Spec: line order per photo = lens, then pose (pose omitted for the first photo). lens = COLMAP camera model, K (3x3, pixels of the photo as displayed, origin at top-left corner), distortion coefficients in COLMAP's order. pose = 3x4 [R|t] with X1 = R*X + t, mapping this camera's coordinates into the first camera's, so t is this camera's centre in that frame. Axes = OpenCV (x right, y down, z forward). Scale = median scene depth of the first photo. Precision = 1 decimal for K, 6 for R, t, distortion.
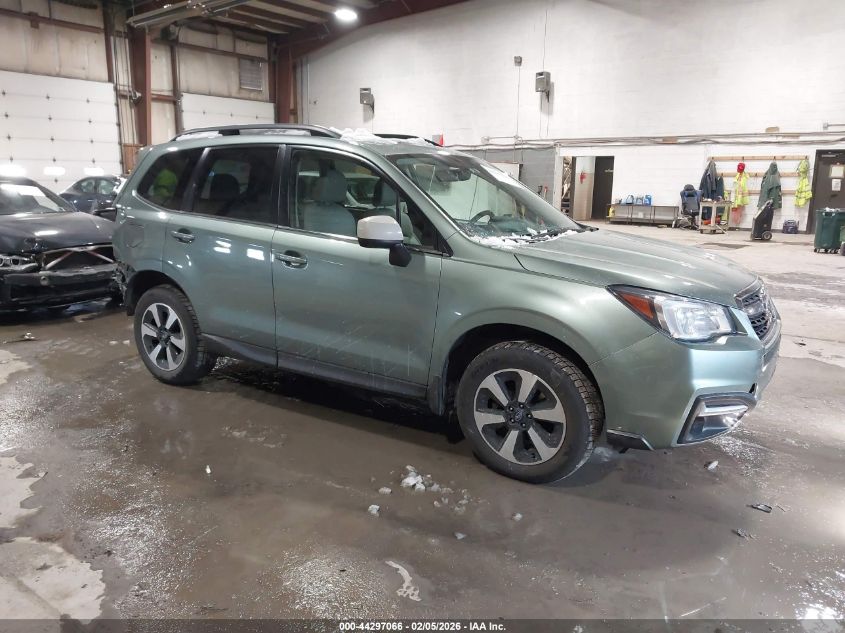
lens RADIAL K [[652.1, 0, 414.9], [0, 652.1, 315.1], [0, 0, 1]] dist [0.004528, -0.006249]
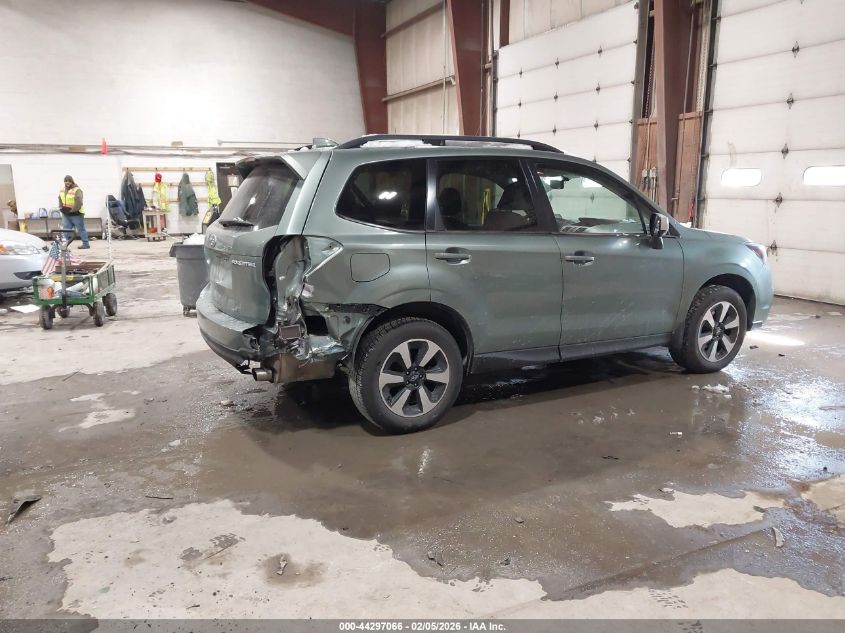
lens RADIAL K [[652.1, 0, 414.5], [0, 652.1, 317.3], [0, 0, 1]] dist [0.004528, -0.006249]
pose [[0.490501, -0.183492, 0.851904, -0.253357], [0.193338, 0.976132, 0.098931, -0.029622], [-0.849723, 0.116179, 0.514269, 0.128928]]
